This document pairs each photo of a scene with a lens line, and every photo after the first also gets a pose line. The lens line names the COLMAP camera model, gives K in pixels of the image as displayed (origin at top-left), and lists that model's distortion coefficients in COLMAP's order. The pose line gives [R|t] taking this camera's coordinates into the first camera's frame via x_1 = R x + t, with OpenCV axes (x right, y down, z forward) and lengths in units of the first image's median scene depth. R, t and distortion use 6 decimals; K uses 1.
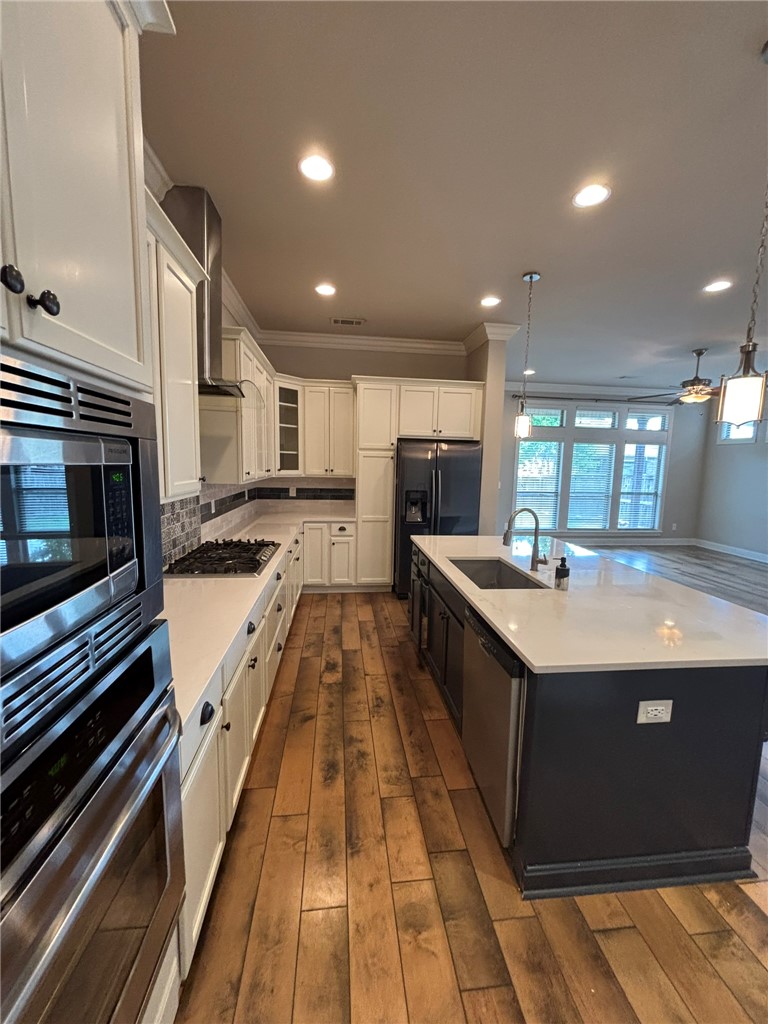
lens RADIAL K [[412.0, 0, 385.5], [0, 412.0, 509.5], [0, 0, 1]] dist [-0.002082, -0.000114]
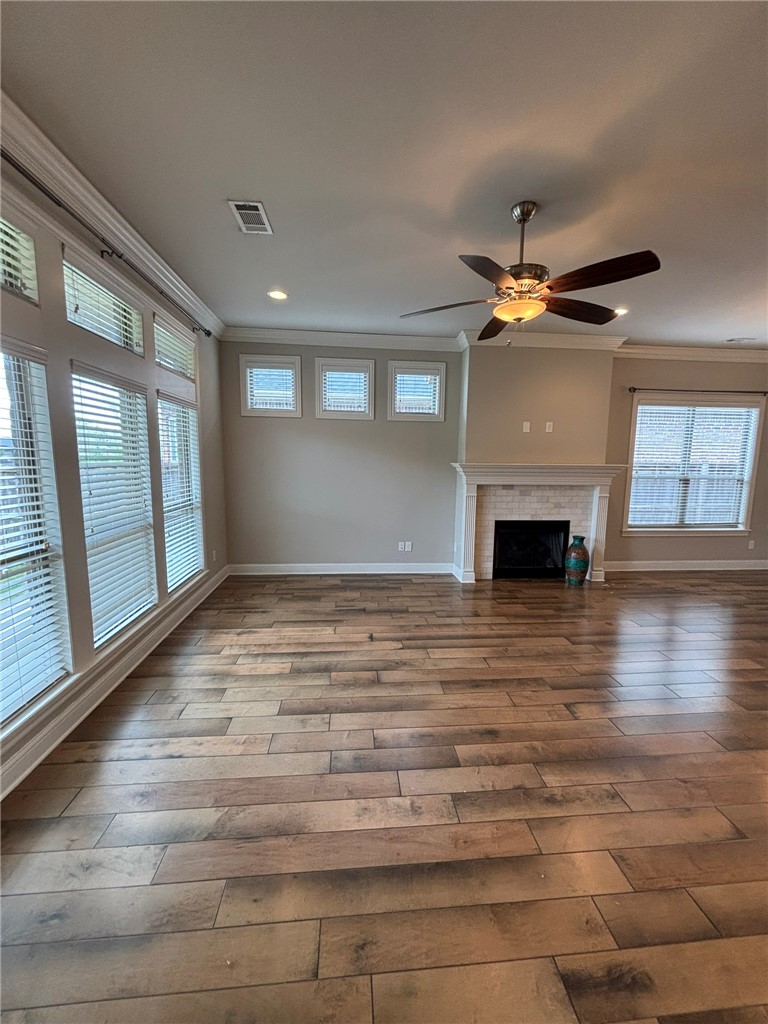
lens RADIAL K [[406.9, 0, 382.7], [0, 406.9, 508.9], [0, 0, 1]] dist [-0.002026, 0.000222]
pose [[0.033976, -0.147042, 0.988547, 0.191170], [0.105837, 0.984085, 0.142741, -0.100349], [-0.993803, 0.099775, 0.048998, 0.924834]]
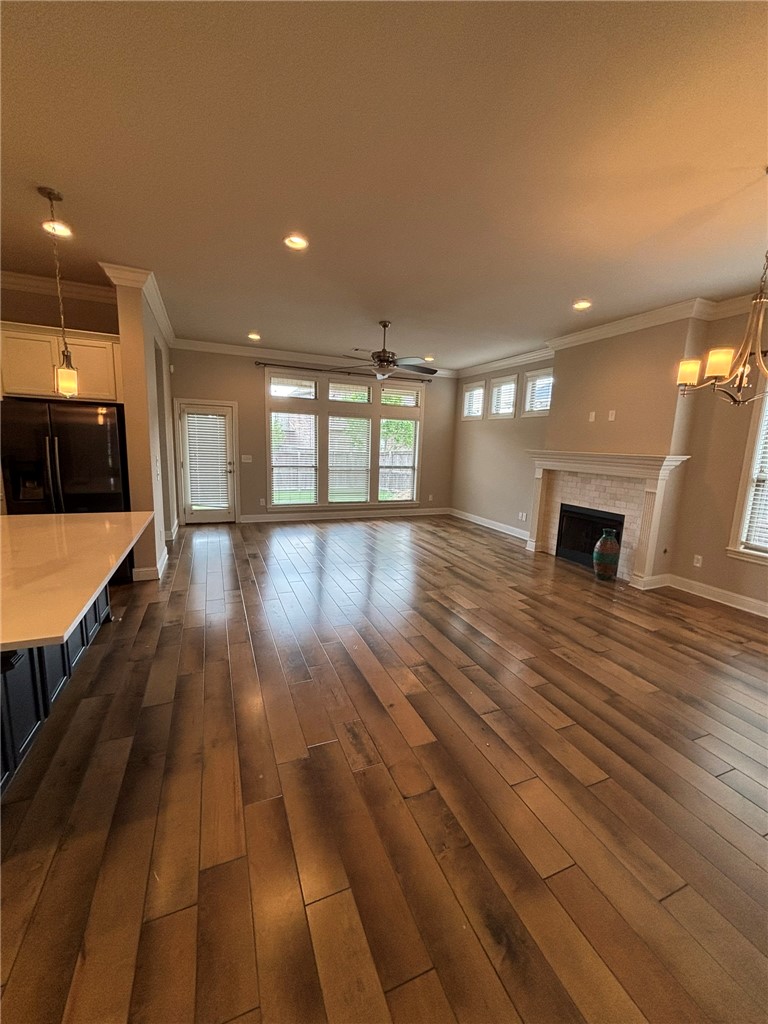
lens RADIAL K [[410.3, 0, 384.0], [0, 410.3, 512.0], [0, 0, 1]] dist [-0.004357, -0.000351]
pose [[0.960598, -0.039154, 0.275171, 0.365281], [0.023268, 0.997881, 0.060761, 0.014550], [-0.276967, -0.051964, 0.959473, 0.002836]]
